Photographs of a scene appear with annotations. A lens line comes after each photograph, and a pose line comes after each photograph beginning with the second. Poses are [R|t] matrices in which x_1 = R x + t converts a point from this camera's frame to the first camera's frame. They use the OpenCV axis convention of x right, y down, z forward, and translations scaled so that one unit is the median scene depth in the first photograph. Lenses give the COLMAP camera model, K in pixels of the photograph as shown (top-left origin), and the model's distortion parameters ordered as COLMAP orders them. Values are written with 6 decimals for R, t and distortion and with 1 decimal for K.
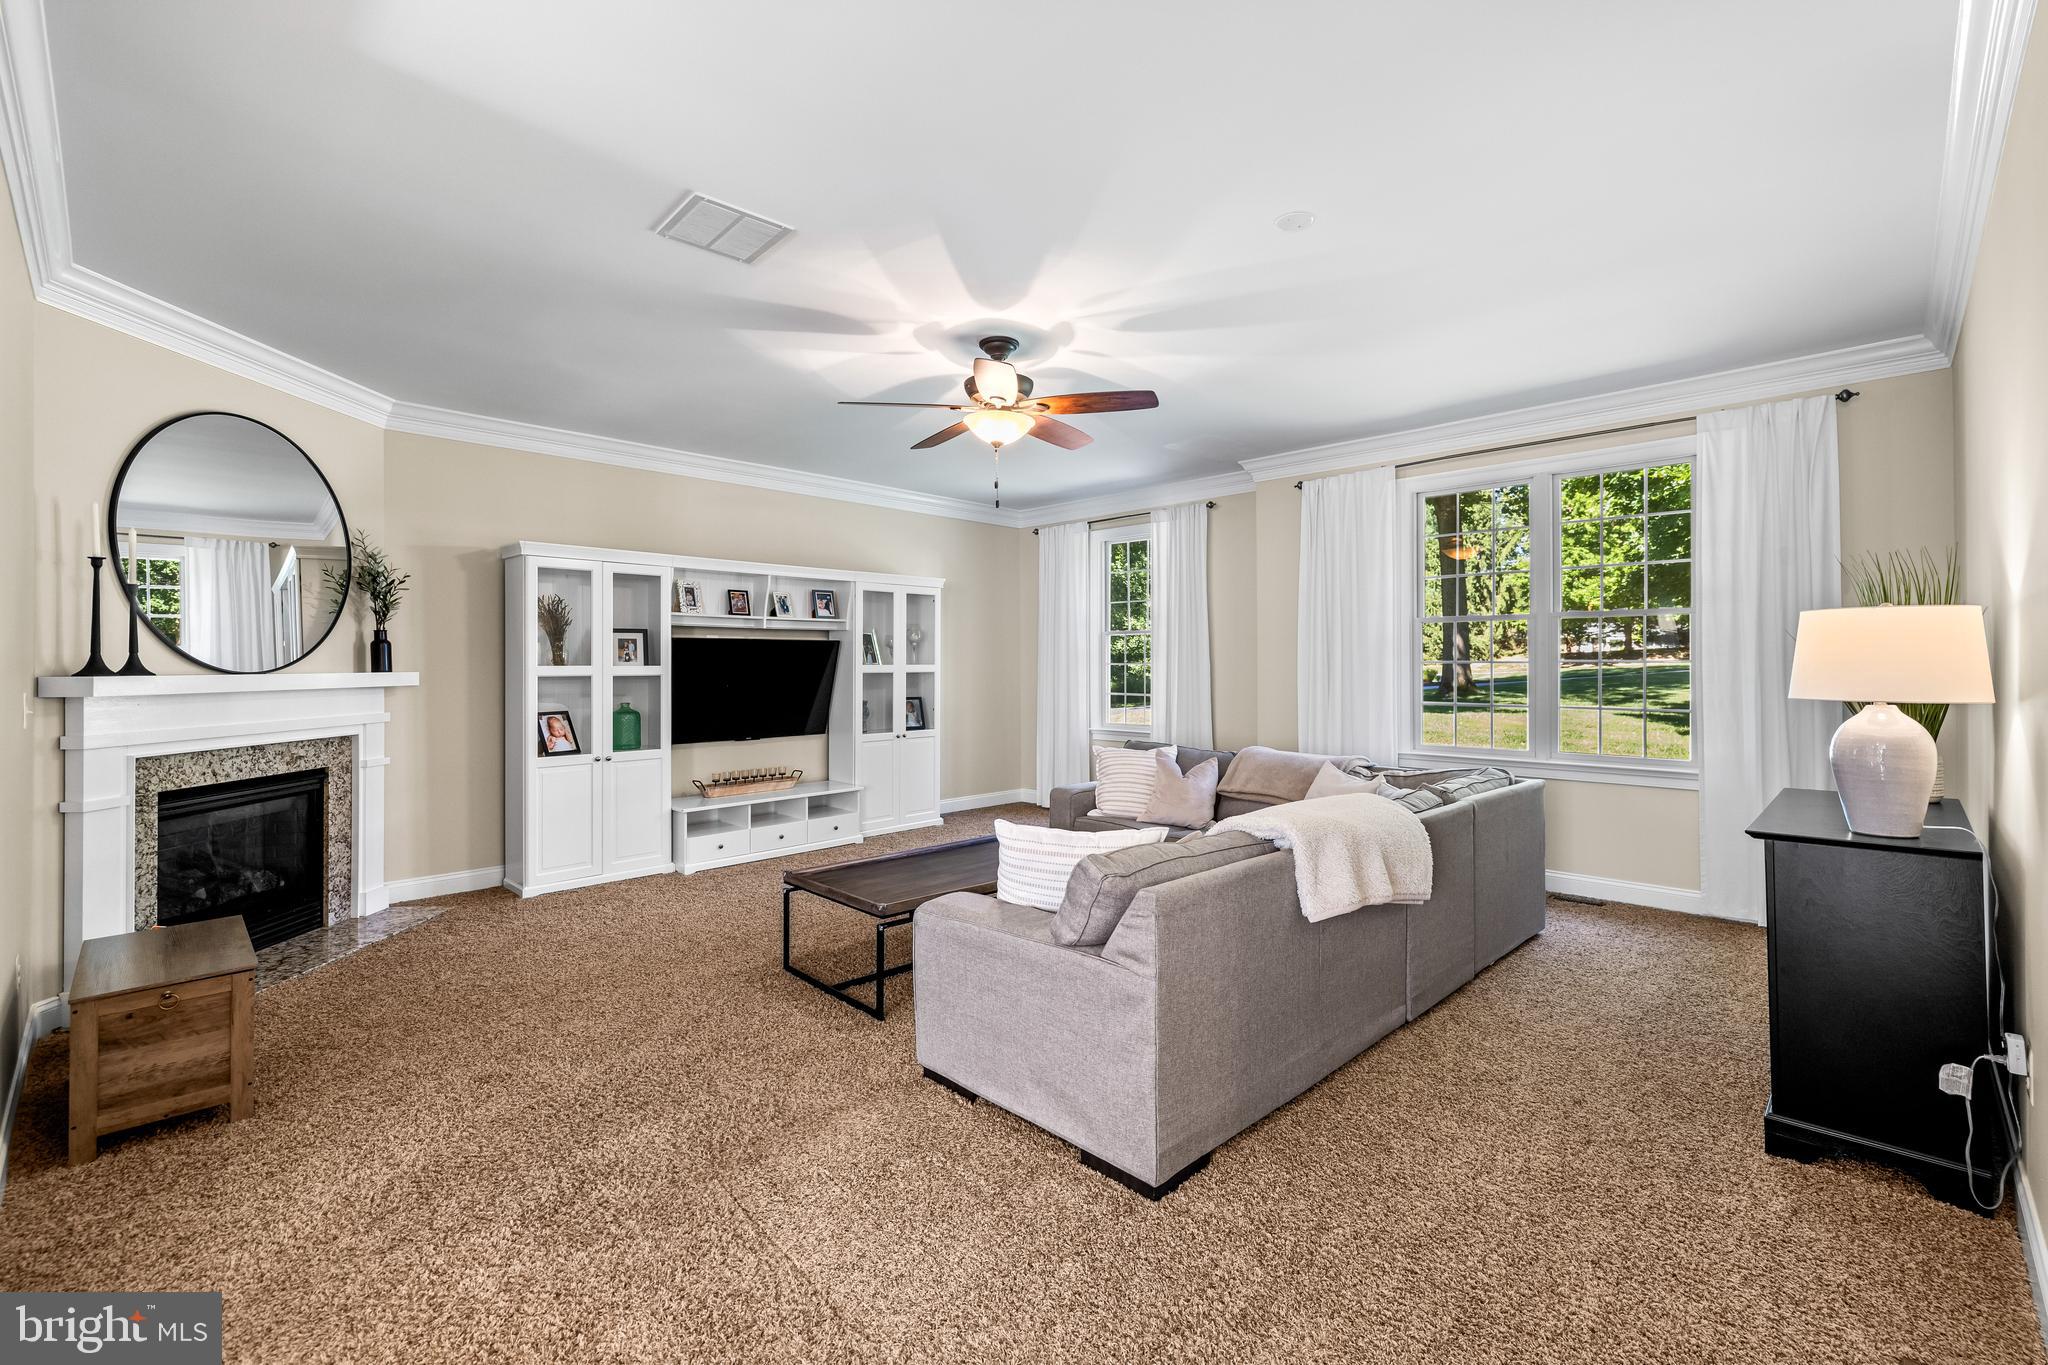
lens RADIAL K [[881.8, 0, 1026.3], [0, 881.8, 666.6], [0, 0, 1]] dist [-0.000409, 0.000261]
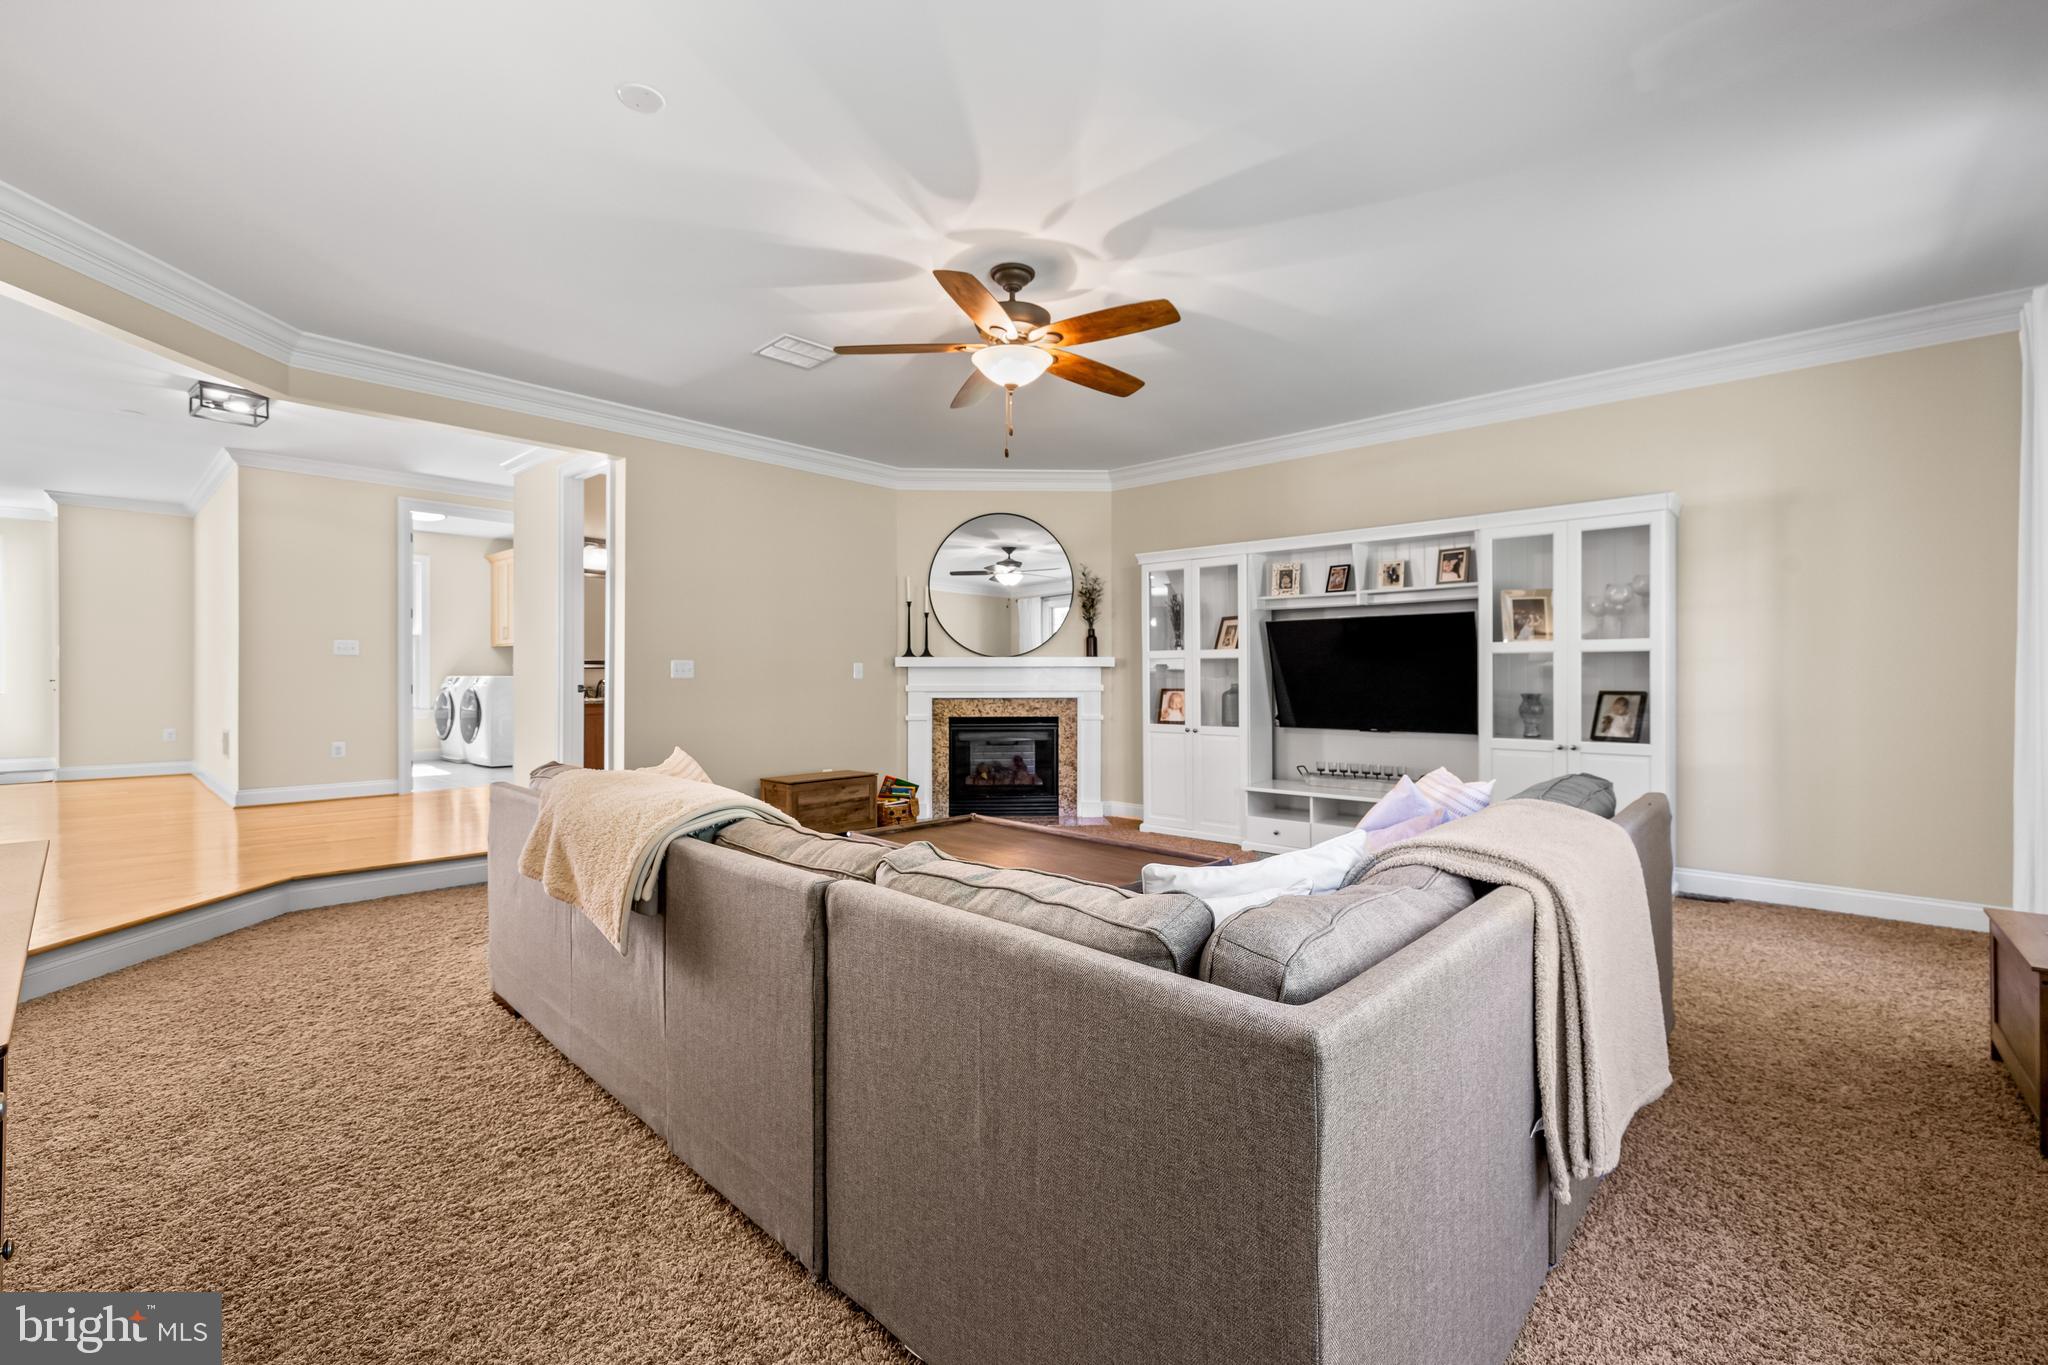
lens RADIAL K [[862.9, 0, 1025.4], [0, 862.9, 680.0], [0, 0, 1]] dist [-0.000870, 0.000407]
pose [[0.039875, 0.005730, -0.999188, 0.695748], [-0.002736, 0.999980, 0.005626, 0.035777], [0.999201, 0.002509, 0.039890, 0.798942]]
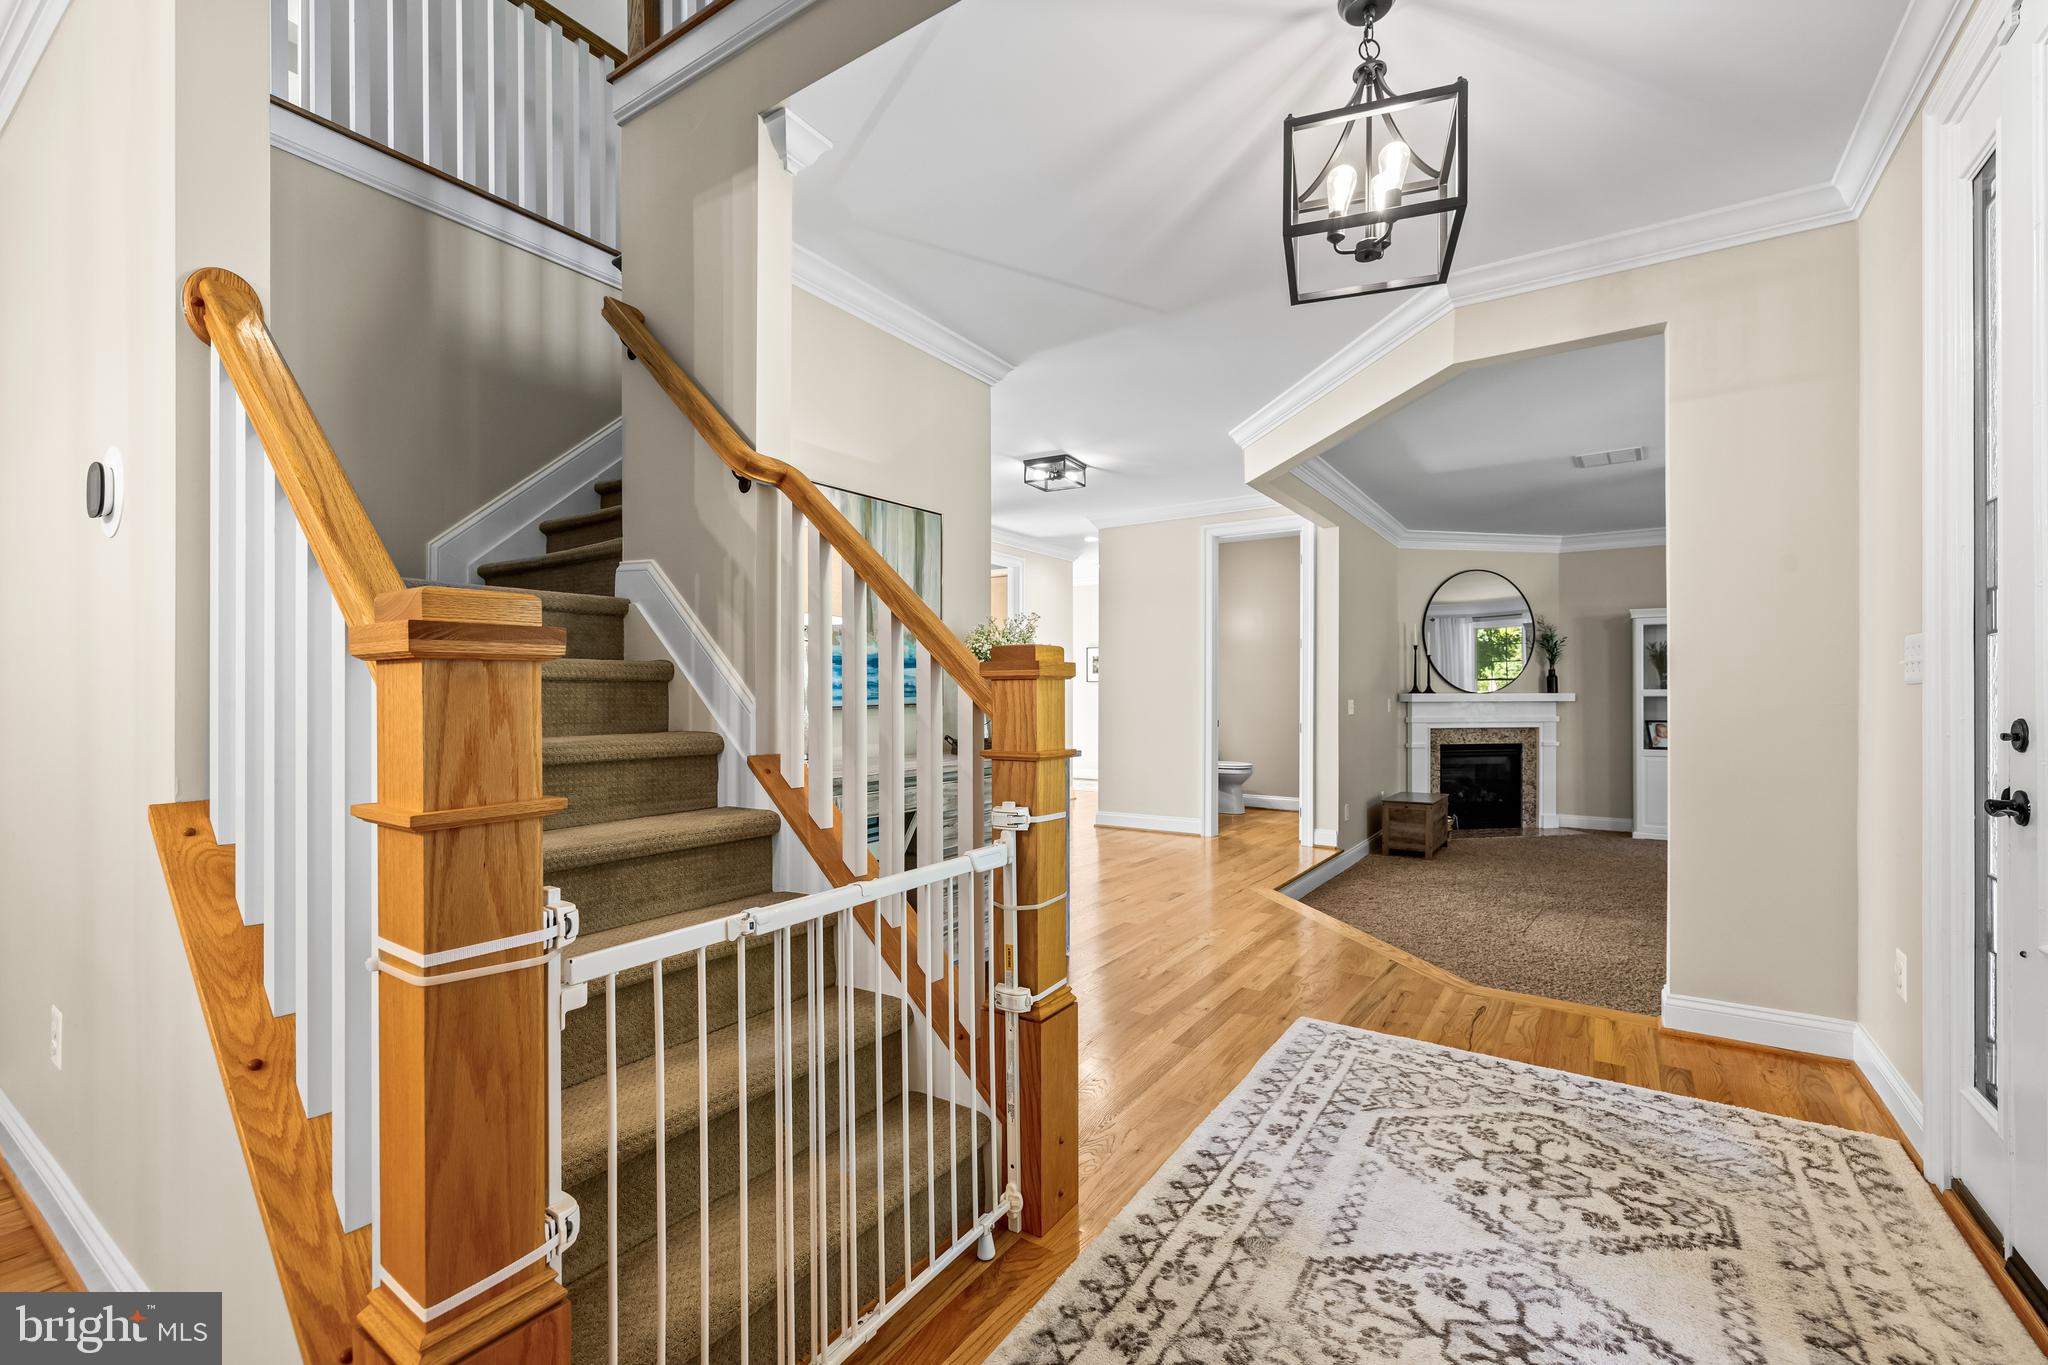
lens RADIAL K [[862.9, 0, 1025.4], [0, 862.9, 680.0], [0, 0, 1]] dist [-0.000870, 0.000407]
pose [[0.190159, -0.008964, -0.981712, 0.742377], [-0.003248, 0.999947, -0.009759, 0.000037], [0.981748, 0.005044, 0.190119, -0.356805]]
